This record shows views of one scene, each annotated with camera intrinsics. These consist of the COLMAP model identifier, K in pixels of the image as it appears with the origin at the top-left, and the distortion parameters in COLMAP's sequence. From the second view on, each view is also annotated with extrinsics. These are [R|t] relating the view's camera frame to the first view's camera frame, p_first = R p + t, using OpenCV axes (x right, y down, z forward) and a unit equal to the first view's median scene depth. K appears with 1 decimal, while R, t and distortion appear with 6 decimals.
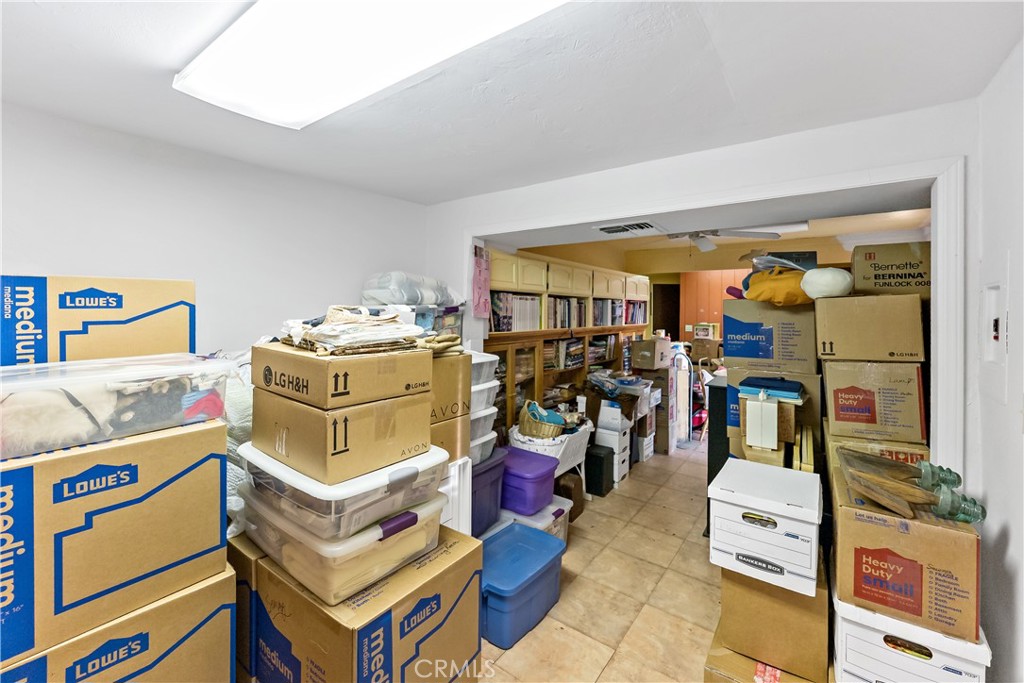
lens RADIAL K [[418.7, 0, 512.5], [0, 418.7, 316.5], [0, 0, 1]] dist [0.000226, -0.000433]
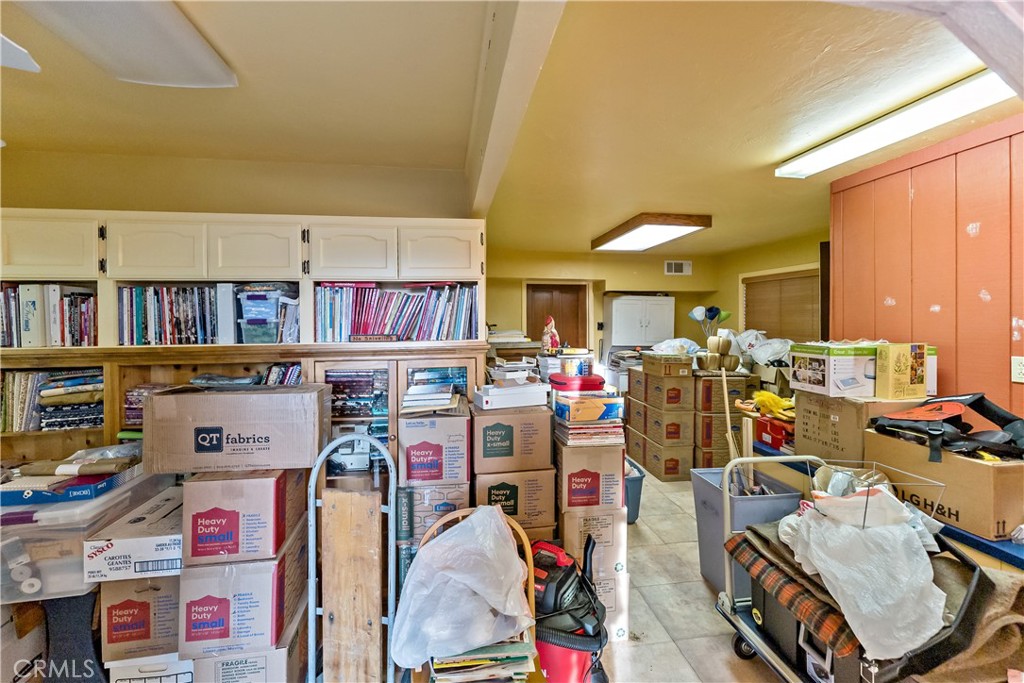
lens RADIAL K [[418.7, 0, 511.4], [0, 418.7, 318.7], [0, 0, 1]] dist [0.000226, -0.000433]
pose [[0.702169, -0.005306, -0.711991, 0.834967], [0.004306, 0.999986, -0.003205, -0.002105], [0.711997, -0.000816, 0.702182, 0.996707]]
